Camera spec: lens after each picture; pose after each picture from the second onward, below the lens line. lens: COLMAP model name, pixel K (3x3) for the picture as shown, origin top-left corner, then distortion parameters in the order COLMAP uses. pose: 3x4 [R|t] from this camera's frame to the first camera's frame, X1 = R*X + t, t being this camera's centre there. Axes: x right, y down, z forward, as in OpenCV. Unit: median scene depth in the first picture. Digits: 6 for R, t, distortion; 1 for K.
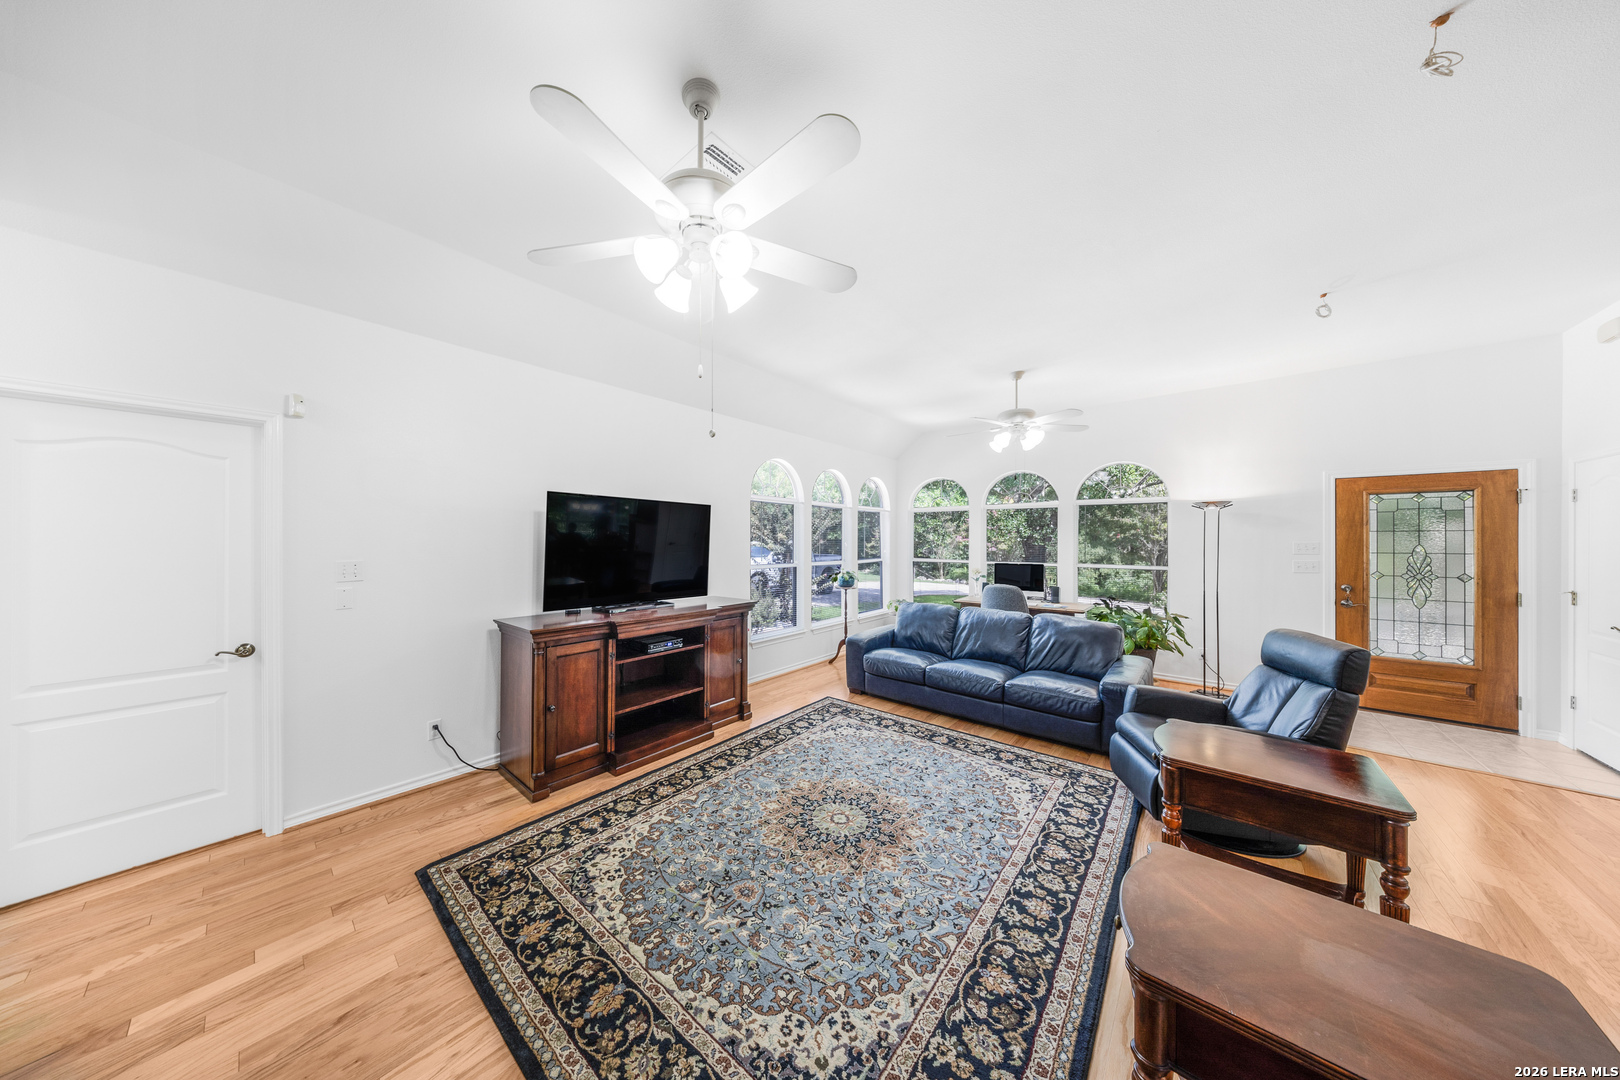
lens RADIAL K [[480.3, 0, 752.8], [0, 480.3, 538.2], [0, 0, 1]] dist [0.000053, 0.000001]
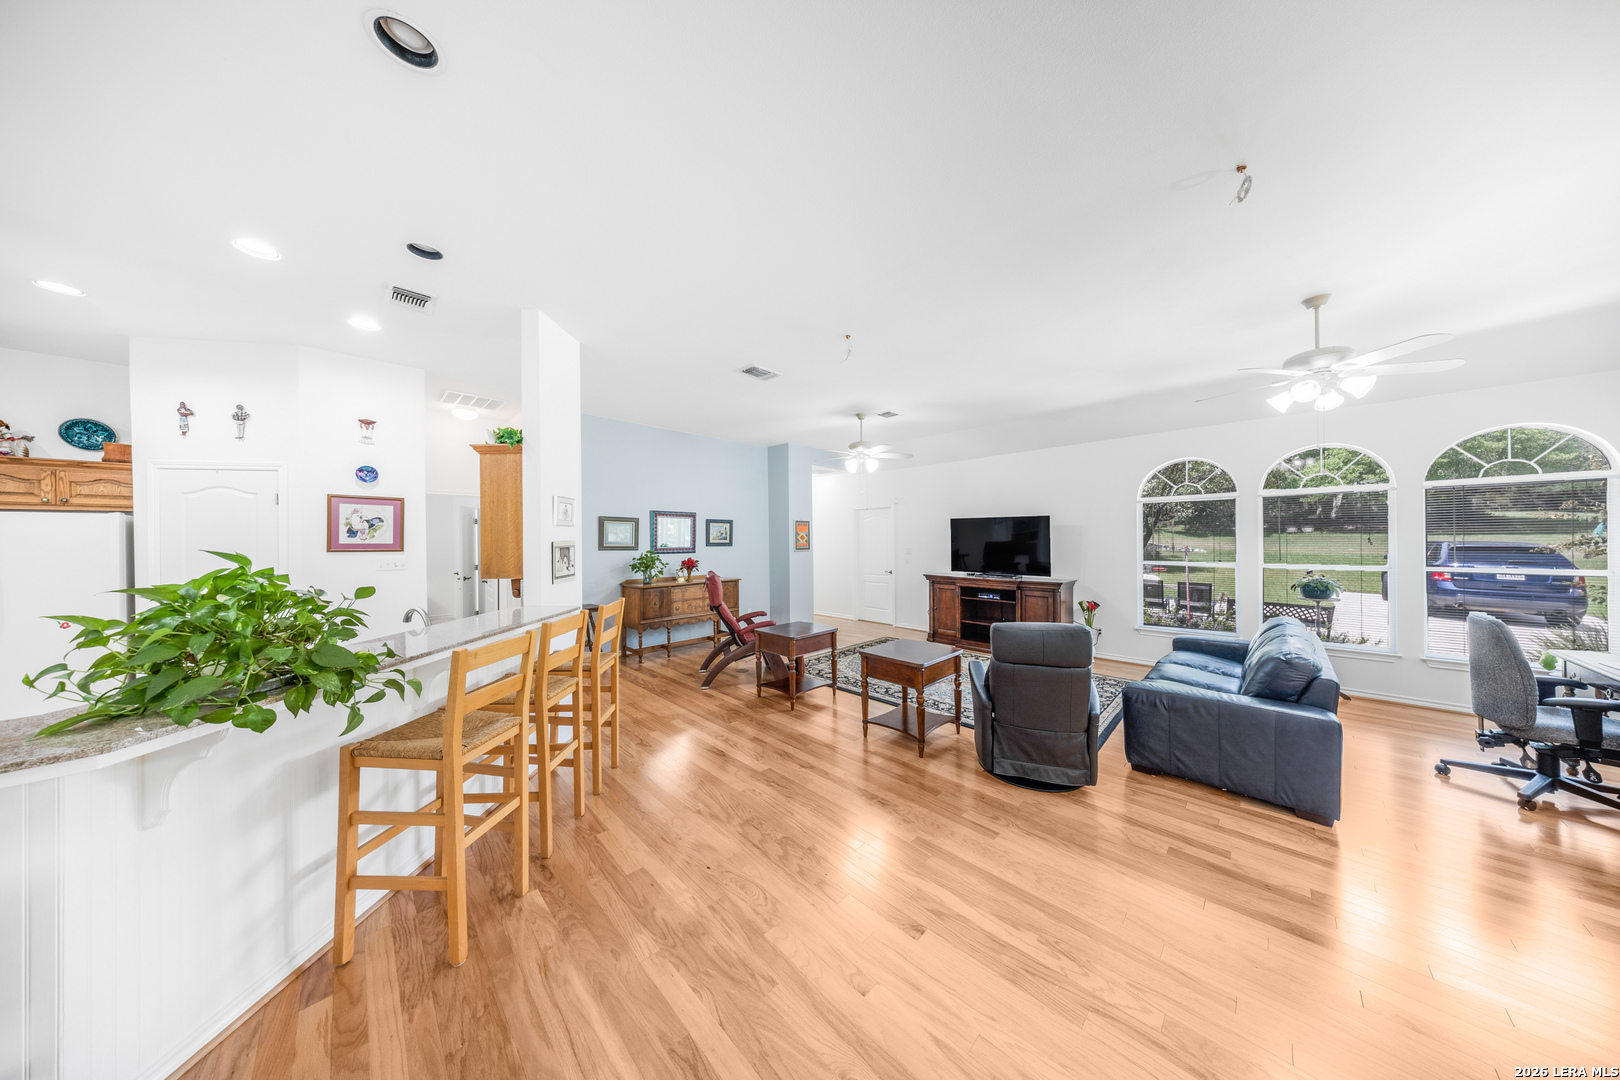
lens RADIAL K [[460.4, 0, 812.2], [0, 460.4, 542.1], [0, 0, 1]] dist [-0.007618, -0.000003]
pose [[-0.016879, 0.002404, -0.999855, 1.762831], [0.007723, 0.999968, 0.002274, 0.002961], [0.999828, -0.007684, -0.016897, 0.372812]]
